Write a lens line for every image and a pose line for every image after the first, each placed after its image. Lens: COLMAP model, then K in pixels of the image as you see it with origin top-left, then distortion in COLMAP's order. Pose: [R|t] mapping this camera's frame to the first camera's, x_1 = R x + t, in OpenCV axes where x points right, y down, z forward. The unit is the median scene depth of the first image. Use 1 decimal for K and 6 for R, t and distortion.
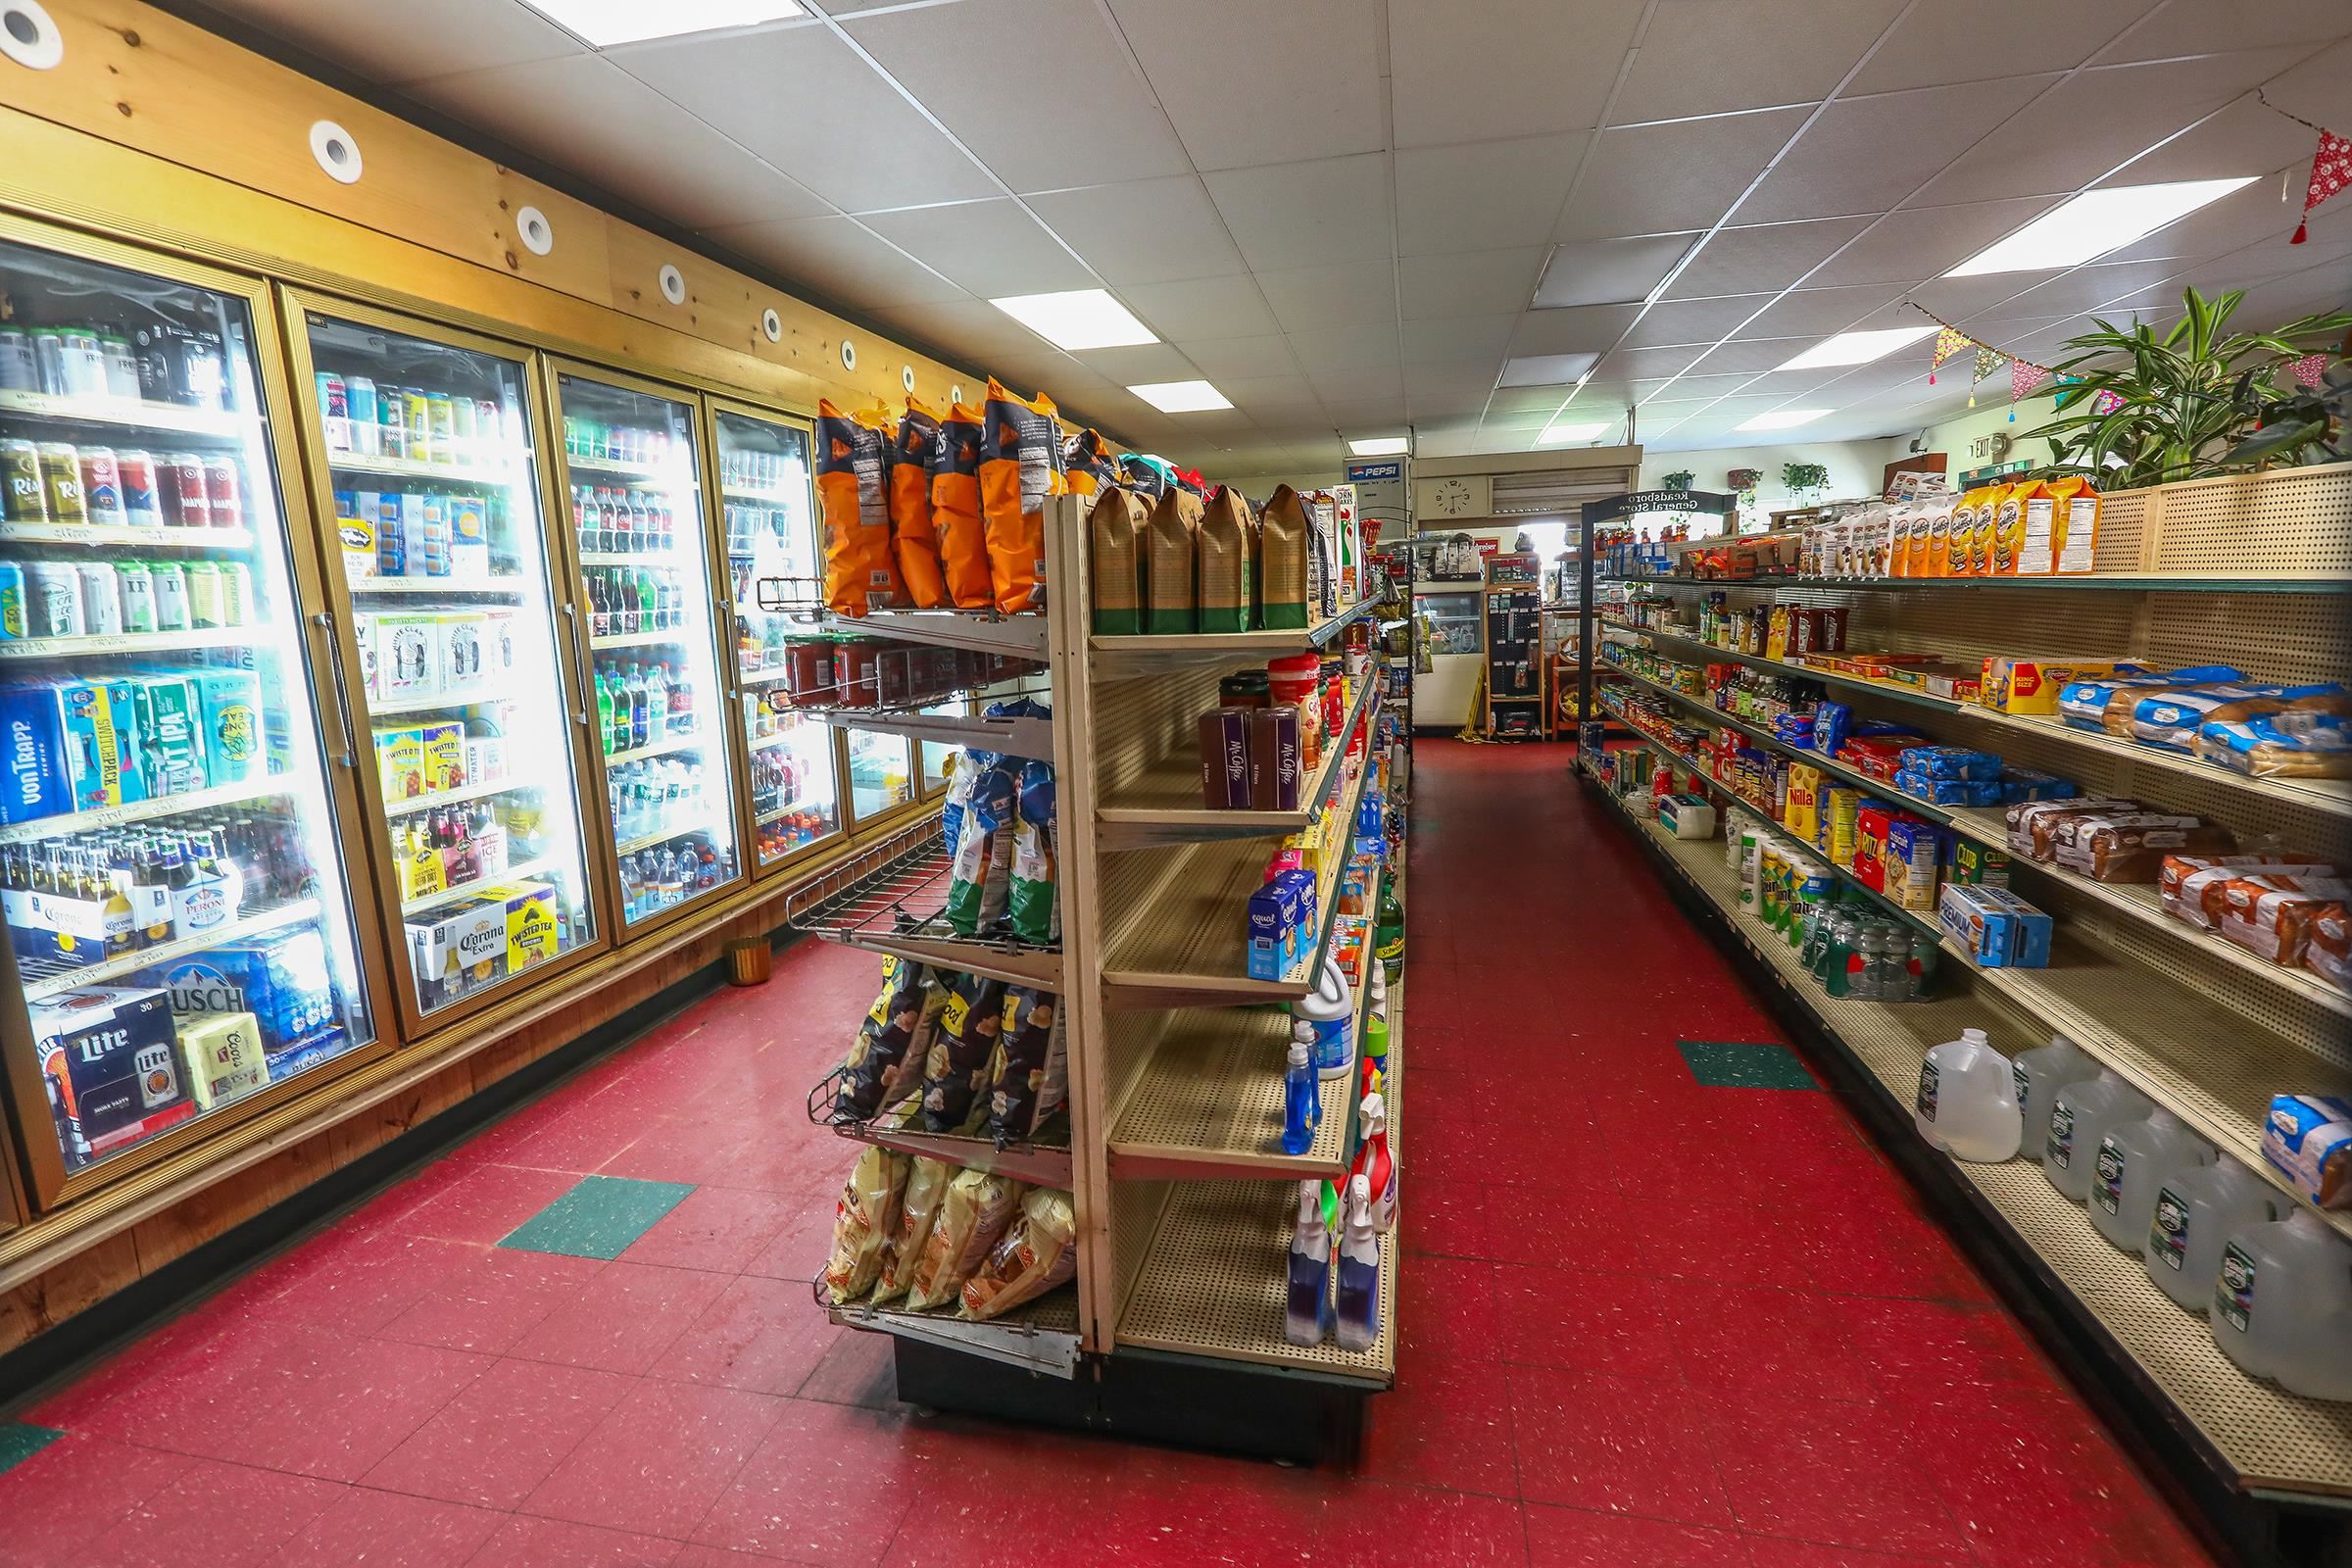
lens RADIAL K [[1104.9, 0, 1170.7], [0, 1104.9, 787.3], [0, 0, 1]] dist [-0.000808, 0.000329]
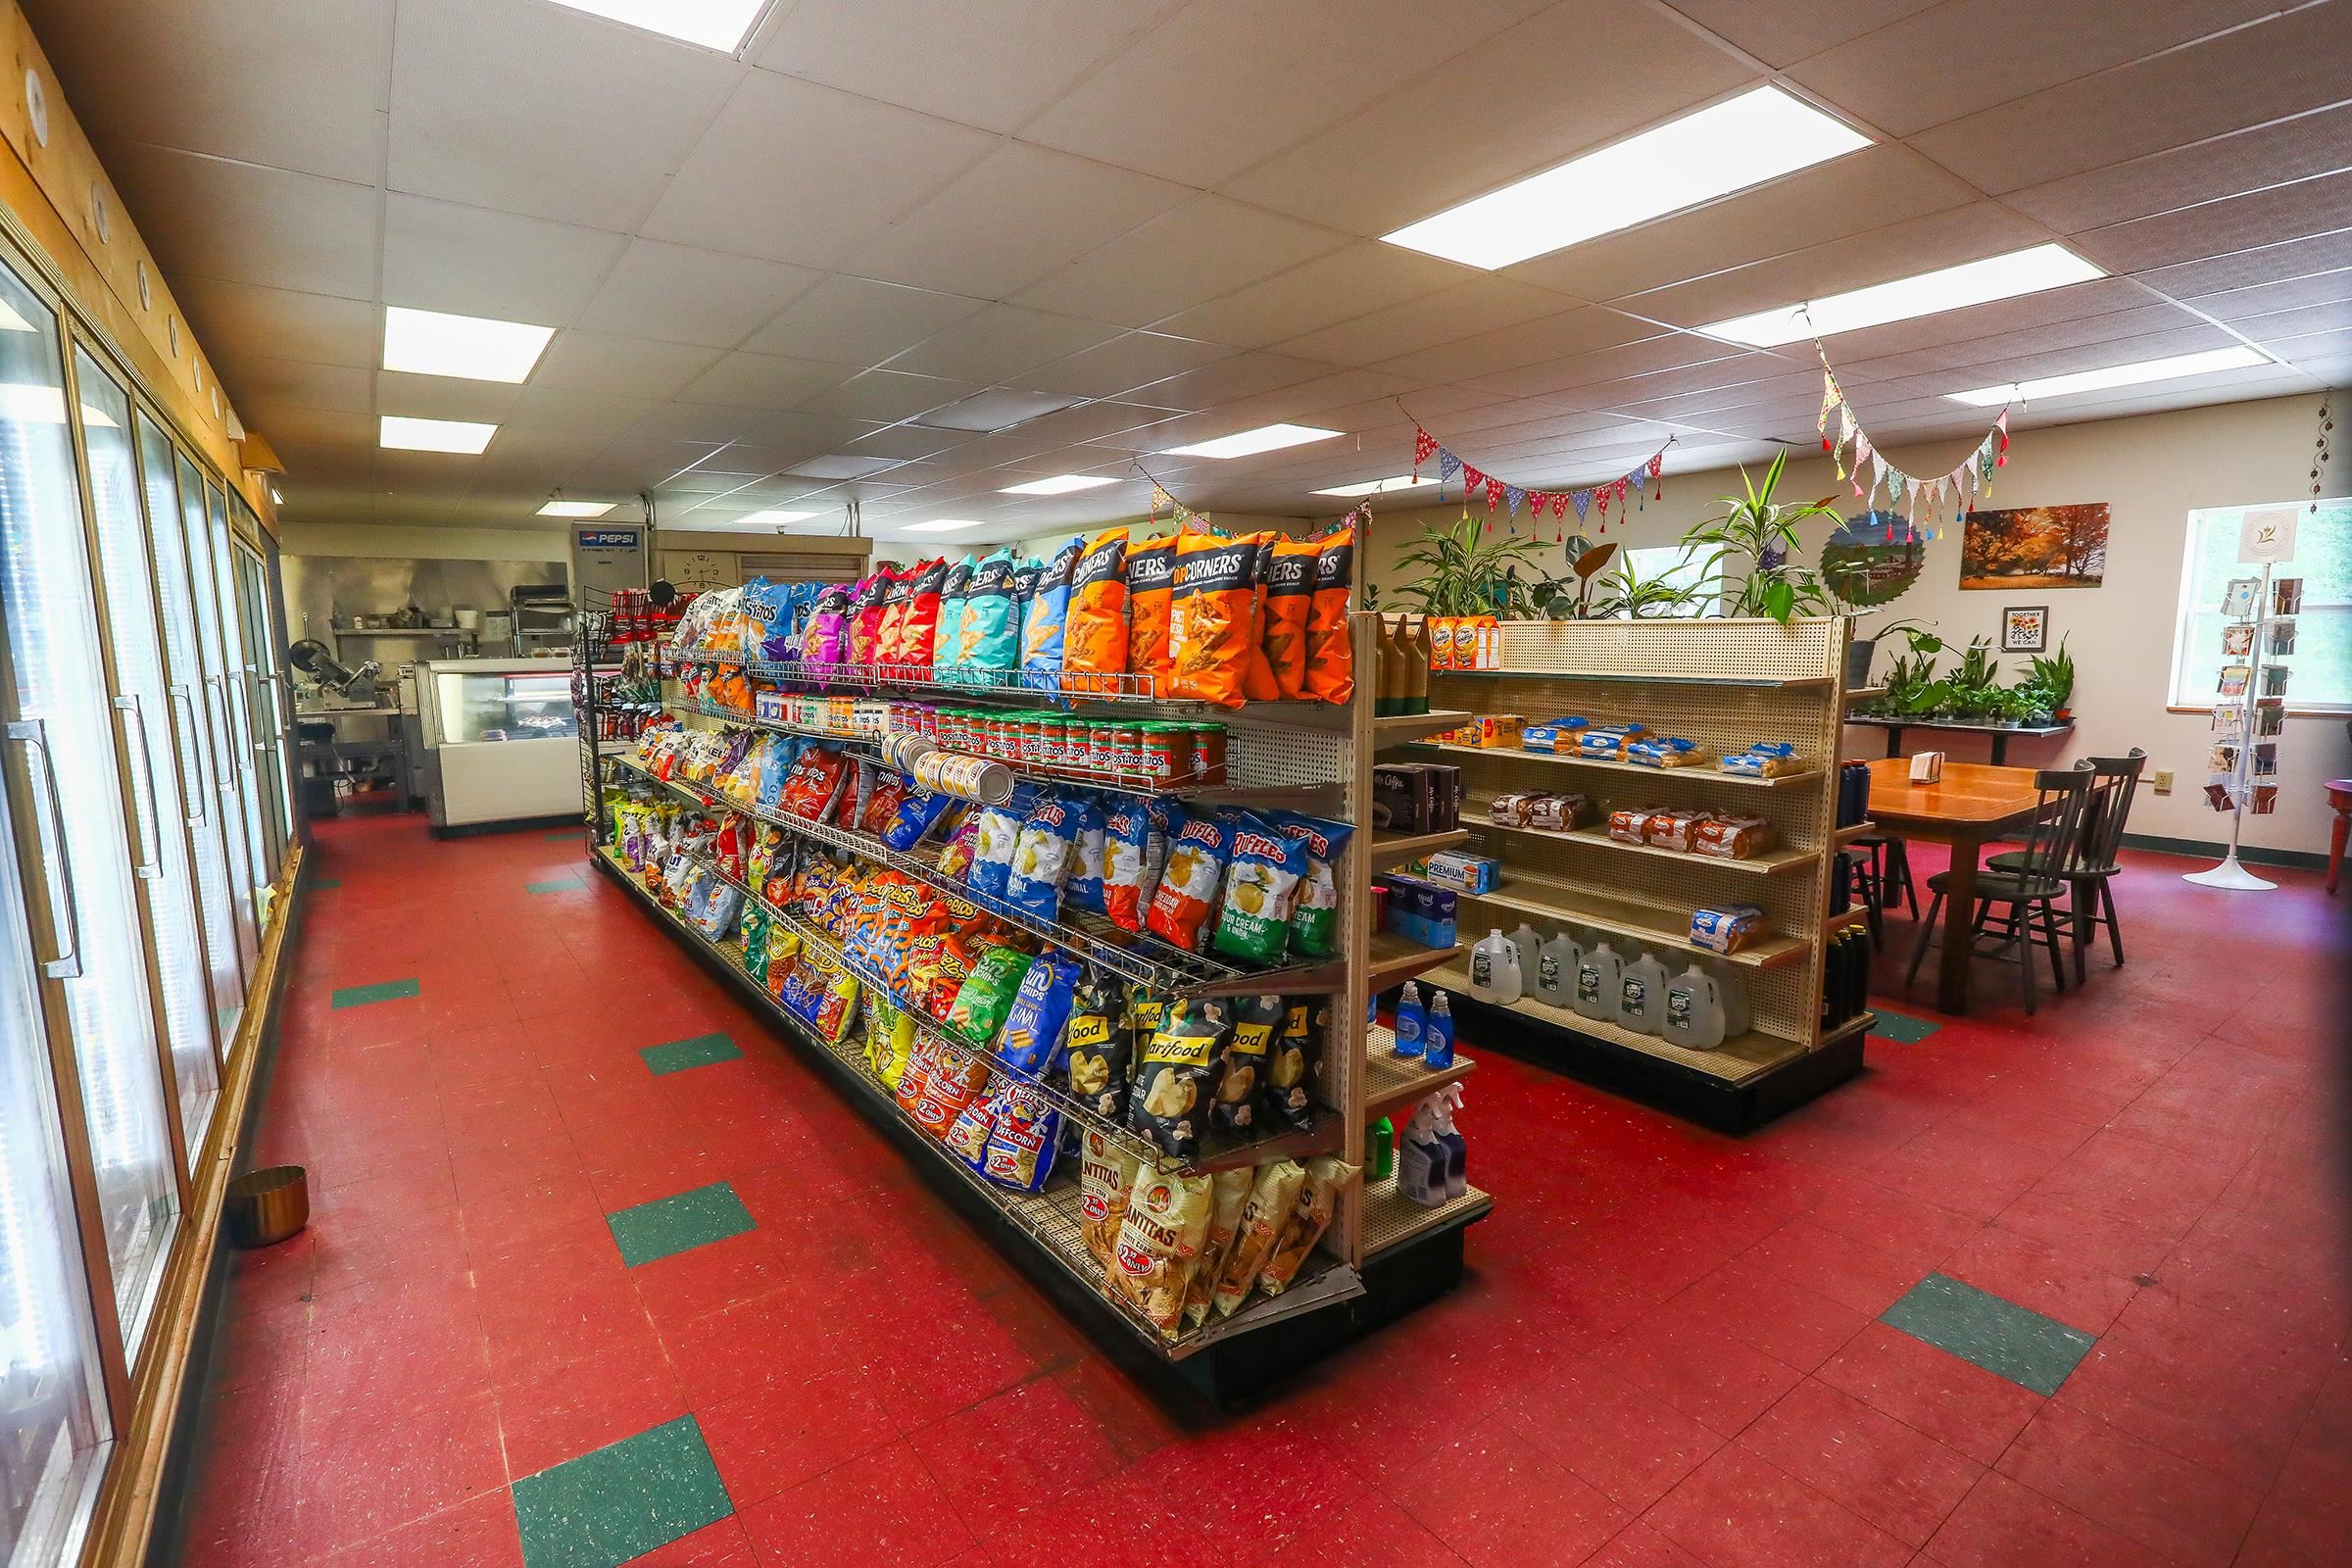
lens RADIAL K [[1104.9, 0, 1169.1], [0, 1104.9, 787.5], [0, 0, 1]] dist [-0.000808, 0.000329]
pose [[0.664743, -0.075673, 0.743230, -1.007405], [0.121460, 0.992567, -0.007574, -0.058026], [-0.737133, 0.095307, 0.668993, 0.222591]]
